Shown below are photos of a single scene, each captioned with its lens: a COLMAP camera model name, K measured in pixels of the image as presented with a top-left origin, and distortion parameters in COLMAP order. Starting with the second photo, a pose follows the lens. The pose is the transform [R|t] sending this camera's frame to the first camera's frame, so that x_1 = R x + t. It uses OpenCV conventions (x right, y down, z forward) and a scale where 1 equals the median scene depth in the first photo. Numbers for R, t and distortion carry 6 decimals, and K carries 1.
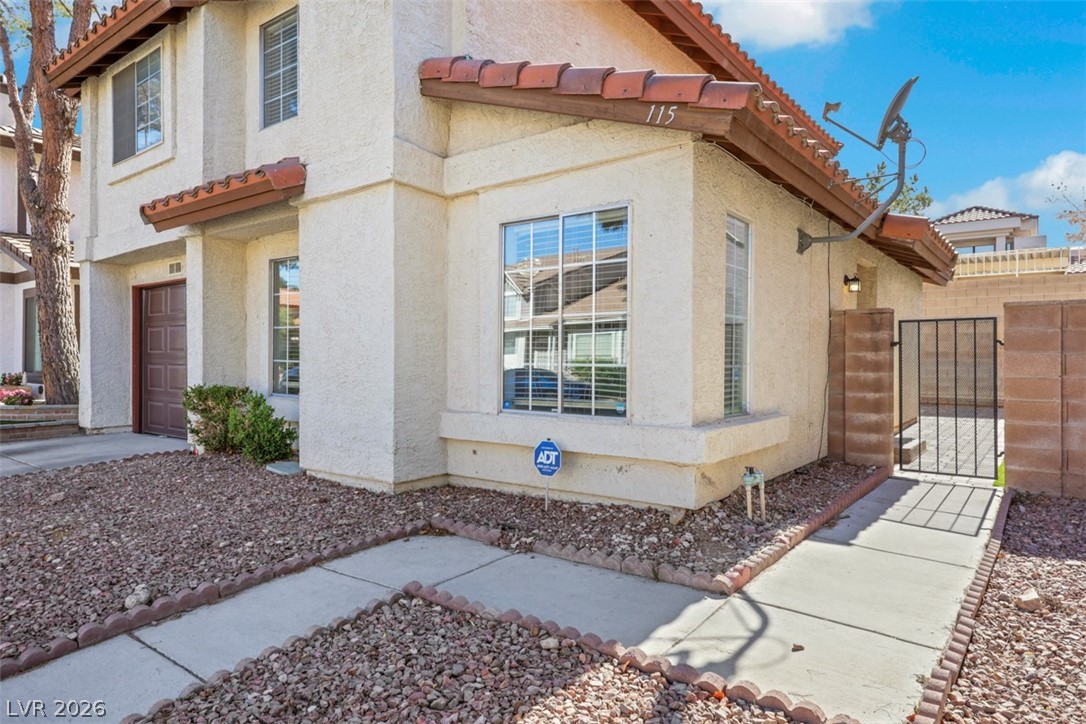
lens RADIAL K [[667.9, 0, 527.3], [0, 667.9, 356.5], [0, 0, 1]] dist [-0.000633, 0.000380]
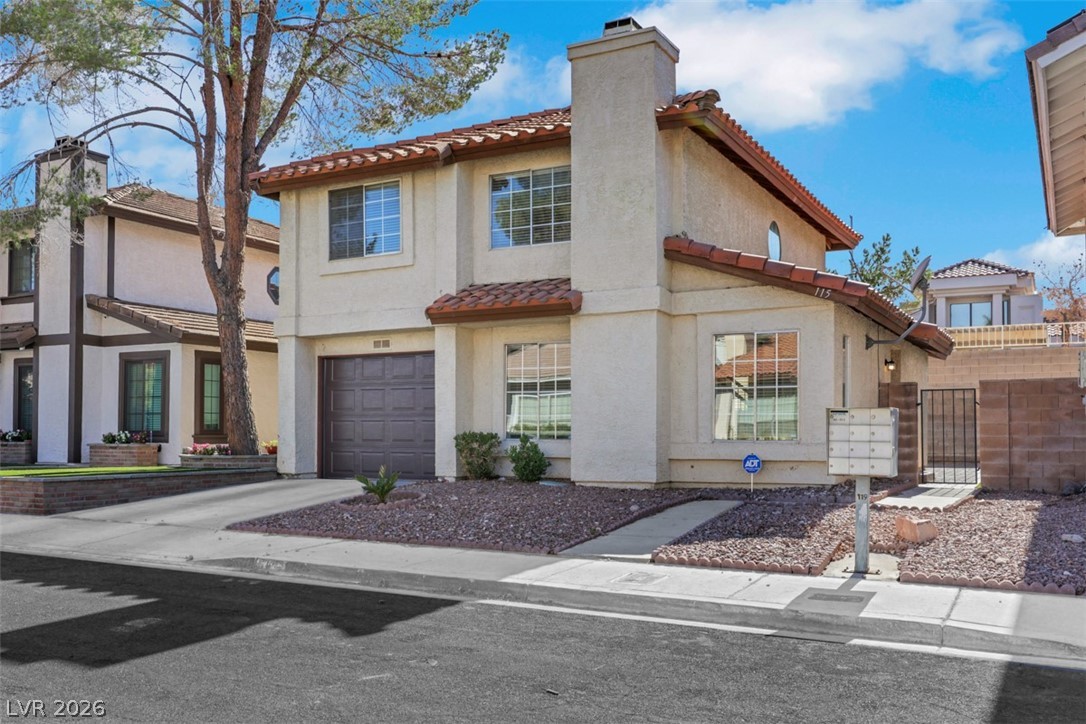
lens RADIAL K [[974.3, 0, 510.4], [0, 974.3, 415.6], [0, 0, 1]] dist [-0.000976, -0.002828]
pose [[0.989688, 0.001035, 0.143236, -0.761396], [0.001133, 0.999886, -0.015054, 0.042571], [-0.143235, 0.015061, 0.989574, -1.184322]]
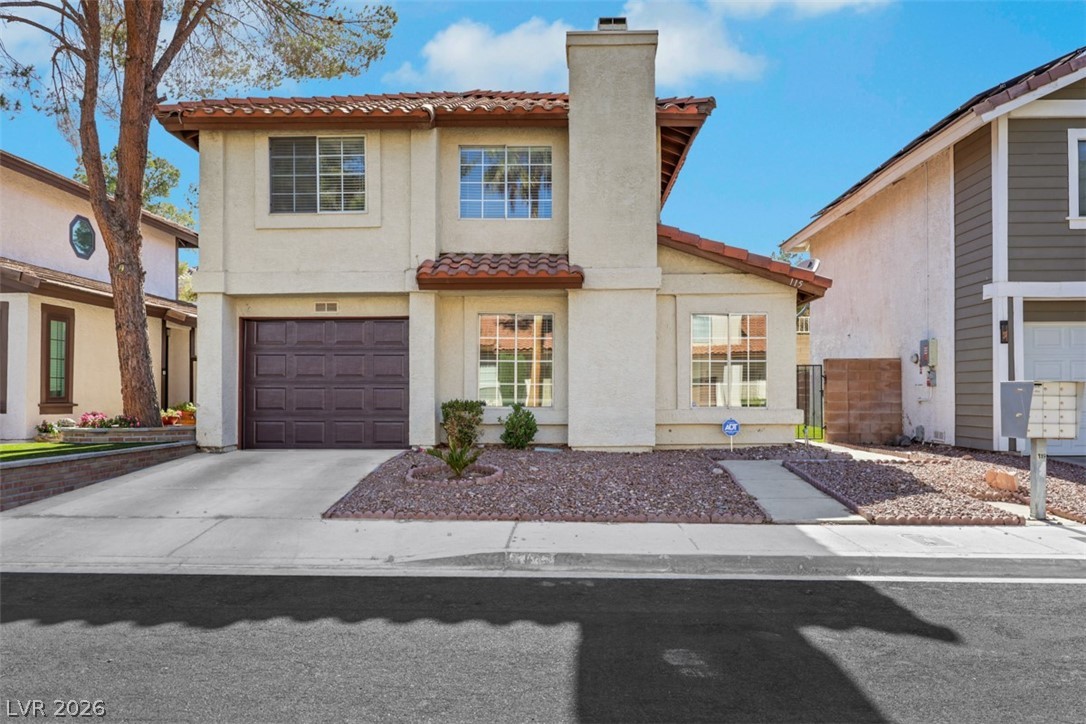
lens RADIAL K [[810.2, 0, 543.4], [0, 810.2, 385.0], [0, 0, 1]] dist [0.002309, -0.001894]
pose [[0.805053, 0.005720, 0.593175, -1.488177], [0.001274, 0.999935, -0.011371, 0.033237], [-0.593201, 0.009910, 0.804993, -0.552856]]
